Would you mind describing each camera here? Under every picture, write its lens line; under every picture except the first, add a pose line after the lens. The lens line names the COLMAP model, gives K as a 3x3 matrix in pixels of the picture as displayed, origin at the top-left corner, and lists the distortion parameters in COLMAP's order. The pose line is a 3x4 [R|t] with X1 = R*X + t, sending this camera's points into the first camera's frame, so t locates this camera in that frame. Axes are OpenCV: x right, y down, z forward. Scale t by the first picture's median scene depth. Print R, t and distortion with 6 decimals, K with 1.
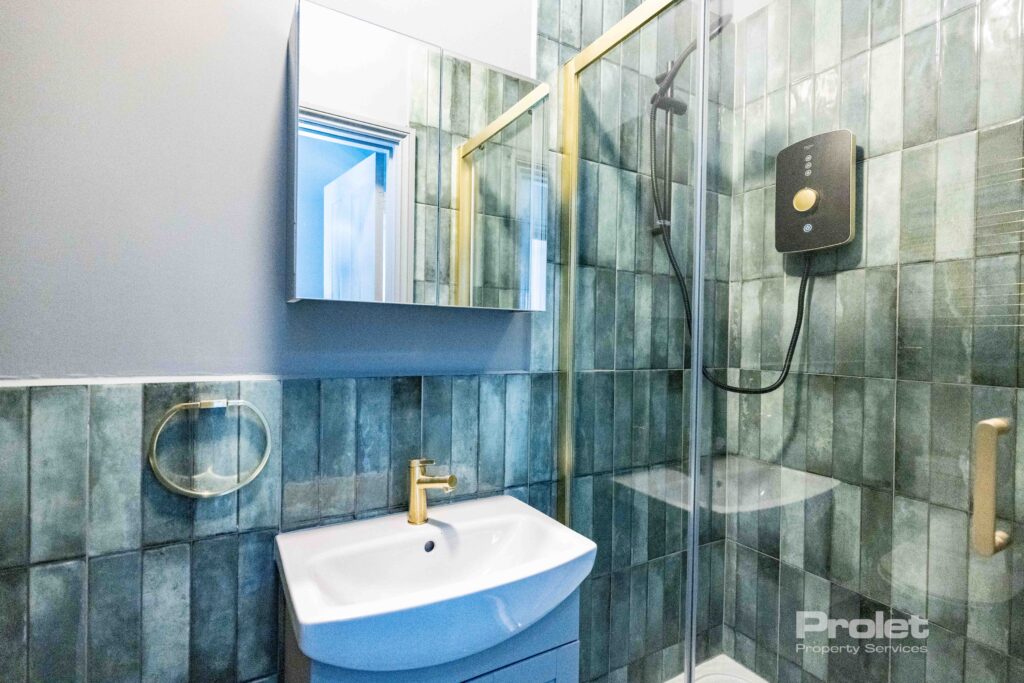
lens RADIAL K [[482.7, 0, 512.0], [0, 482.7, 341.5], [0, 0, 1]] dist [-0.001040, -0.000287]
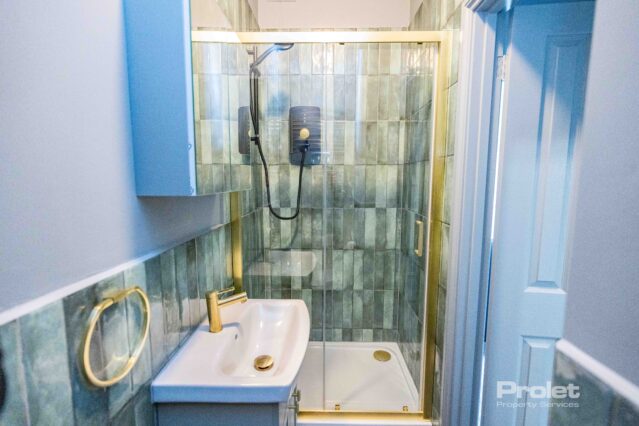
lens RADIAL K [[301.2, 0, 319.5], [0, 301.2, 213.0], [0, 0, 1]] dist [-0.001040, -0.000287]
pose [[0.518875, -0.109043, 0.847867, -0.810429], [0.011613, 0.992639, 0.120555, -0.115742], [-0.854771, -0.052706, 0.516322, 0.232704]]
